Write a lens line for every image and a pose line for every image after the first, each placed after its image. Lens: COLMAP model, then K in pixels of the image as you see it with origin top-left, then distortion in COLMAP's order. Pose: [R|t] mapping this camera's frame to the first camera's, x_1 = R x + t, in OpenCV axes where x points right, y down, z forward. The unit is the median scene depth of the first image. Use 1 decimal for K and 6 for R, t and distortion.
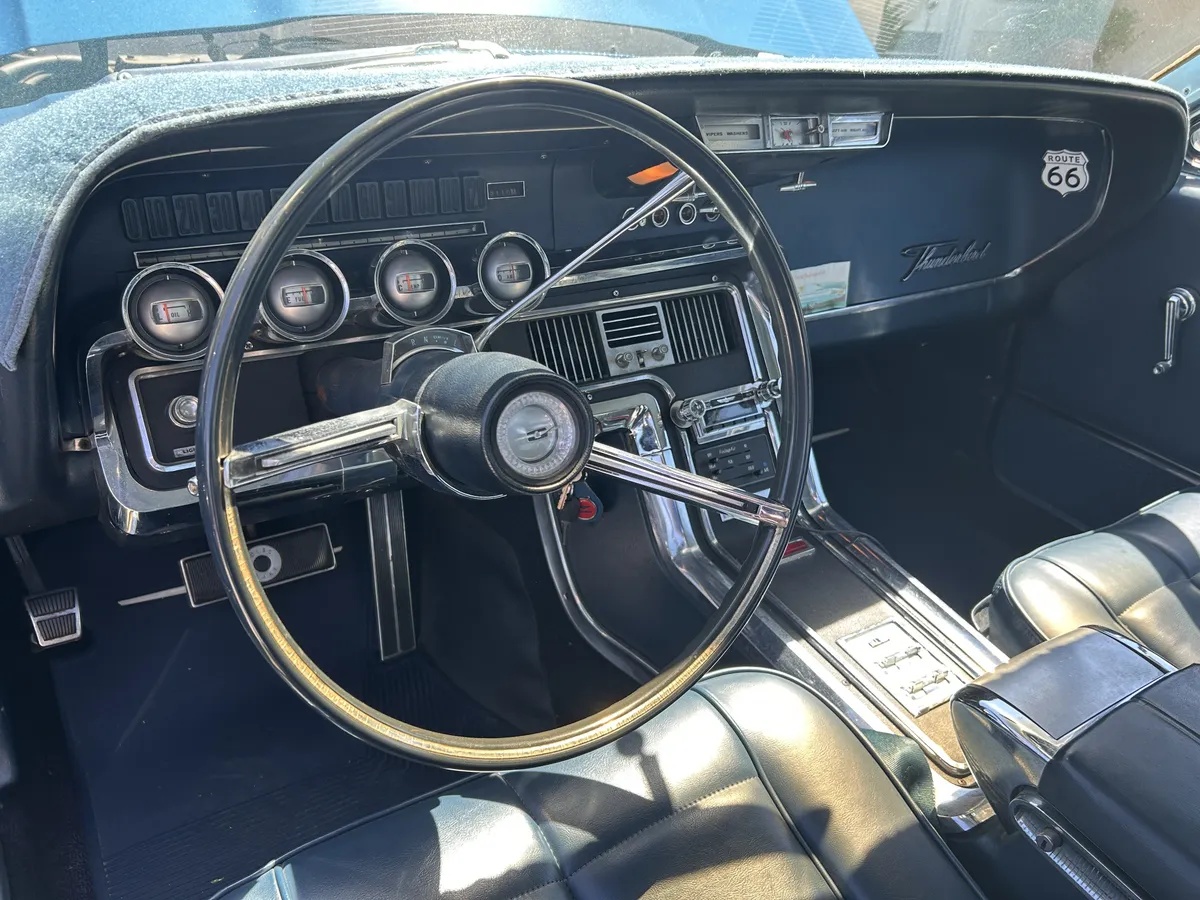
lens RADIAL K [[900.8, 0, 603.4], [0, 900.8, 487.2], [0, 0, 1]] dist [0.126888, -0.256876]
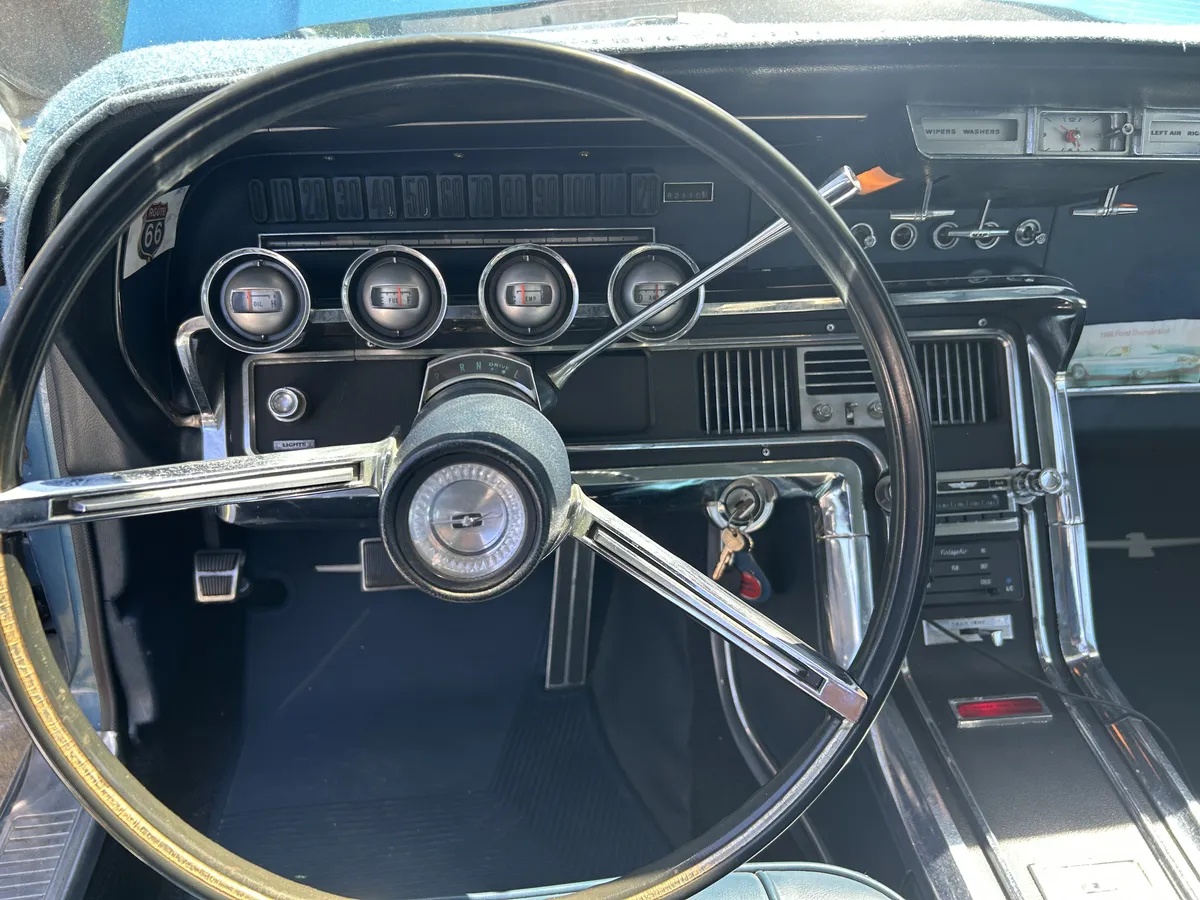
lens RADIAL K [[917.4, 0, 595.9], [0, 917.4, 470.2], [0, 0, 1]] dist [0.058956, -0.067093]
pose [[0.901409, 0.177665, -0.394838, 0.178391], [-0.183612, 0.982729, 0.023014, -0.078043], [0.392108, 0.051753, 0.918462, 0.202526]]
